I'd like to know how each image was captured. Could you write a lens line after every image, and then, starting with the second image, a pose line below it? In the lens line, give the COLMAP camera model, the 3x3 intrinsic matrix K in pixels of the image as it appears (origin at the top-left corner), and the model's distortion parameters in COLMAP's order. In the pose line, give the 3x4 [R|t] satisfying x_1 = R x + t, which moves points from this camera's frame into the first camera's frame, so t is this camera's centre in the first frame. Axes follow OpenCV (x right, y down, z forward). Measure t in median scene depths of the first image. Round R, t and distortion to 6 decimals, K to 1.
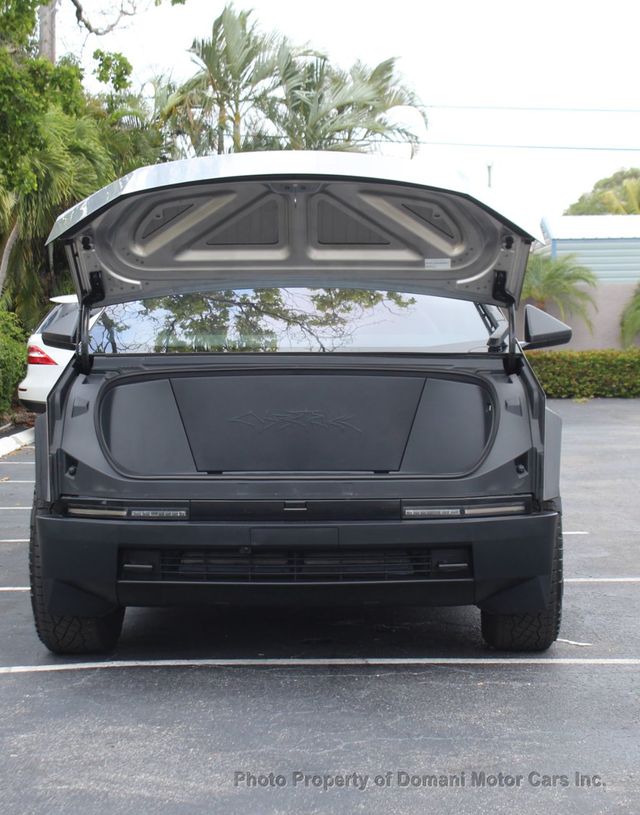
lens RADIAL K [[1646.2, 0, 320.0], [0, 1646.2, 409.3], [0, 0, 1]] dist [-0.008432, 0.000000]
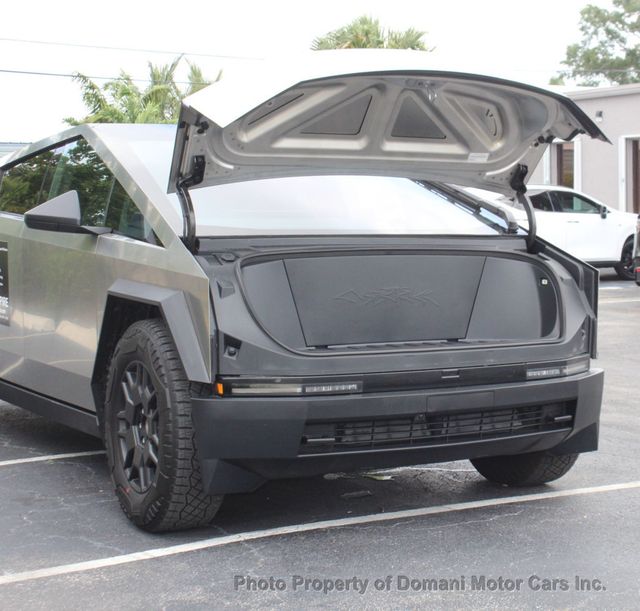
lens RADIAL K [[1293.2, 0, 320.0], [0, 1293.2, 303.9], [0, 0, 1]] dist [-0.052476, 0.000000]
pose [[0.872707, -0.026502, 0.487524, -0.479314], [0.018319, 0.999600, 0.021547, -0.007807], [-0.487900, -0.009873, 0.872843, 0.272316]]
